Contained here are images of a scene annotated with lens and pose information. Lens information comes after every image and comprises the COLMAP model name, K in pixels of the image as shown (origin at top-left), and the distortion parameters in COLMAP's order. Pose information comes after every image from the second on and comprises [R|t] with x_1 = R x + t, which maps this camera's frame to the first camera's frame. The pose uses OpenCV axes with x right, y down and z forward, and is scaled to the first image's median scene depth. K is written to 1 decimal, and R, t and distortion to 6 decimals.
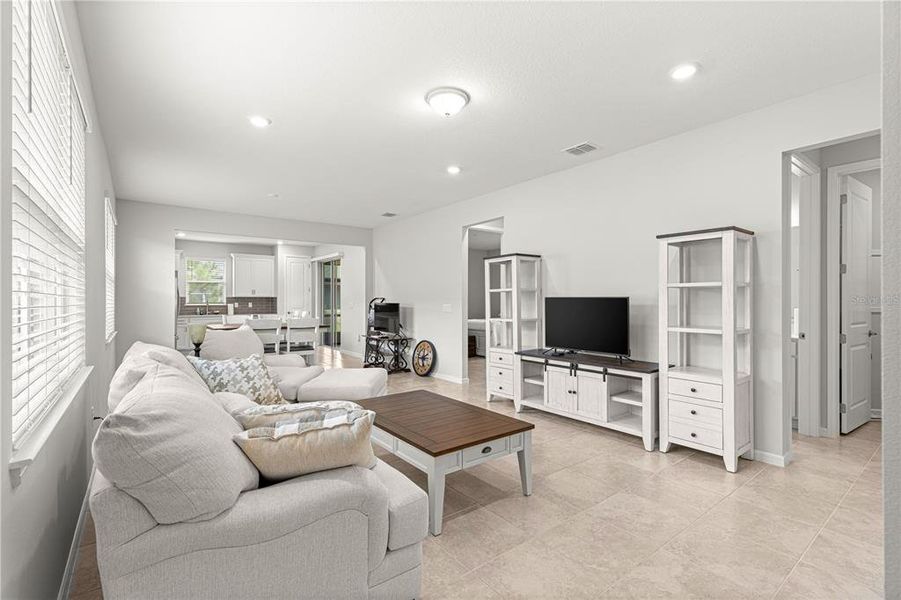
lens RADIAL K [[405.8, 0, 447.1], [0, 405.8, 303.7], [0, 0, 1]] dist [0.001885, 0.000019]
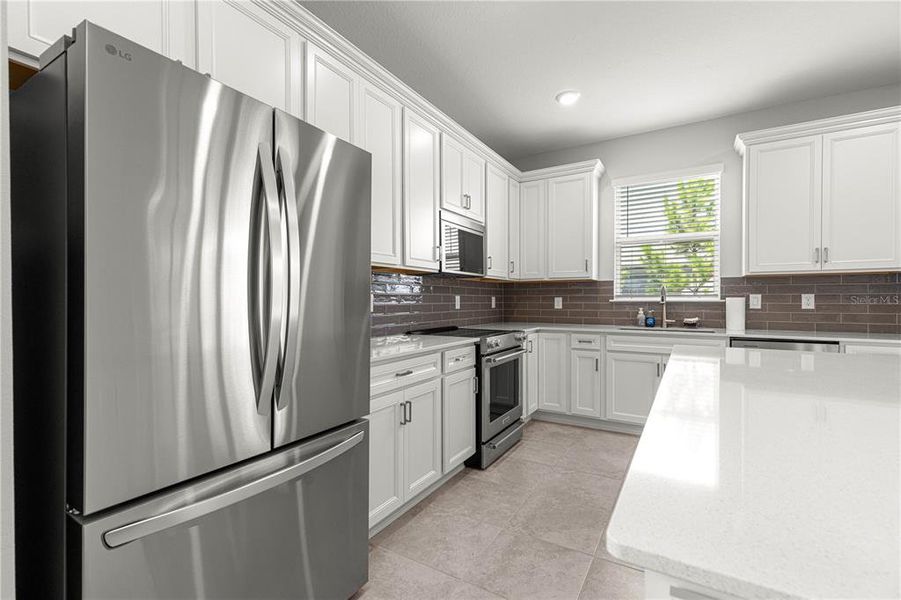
lens RADIAL K [[400.5, 0, 446.4], [0, 400.5, 301.9], [0, 0, 1]] dist [0.003826, 0.000190]
pose [[0.356374, 0.008023, -0.934309, -0.315430], [-0.004156, 0.999967, 0.007002, 0.002513], [0.934334, 0.001388, 0.356396, 0.671598]]
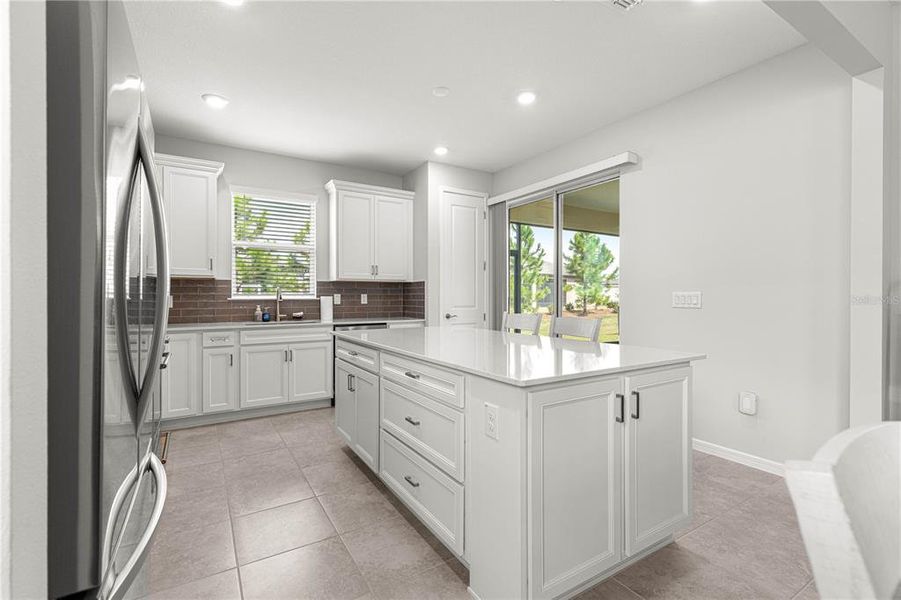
lens RADIAL K [[401.4, 0, 444.3], [0, 401.4, 297.7], [0, 0, 1]] dist [0.003819, 0.000487]
pose [[0.993960, 0.002863, -0.109706, -0.357794], [-0.003069, 0.999994, -0.001708, 0.002168], [0.109701, 0.002035, 0.993963, 0.577555]]
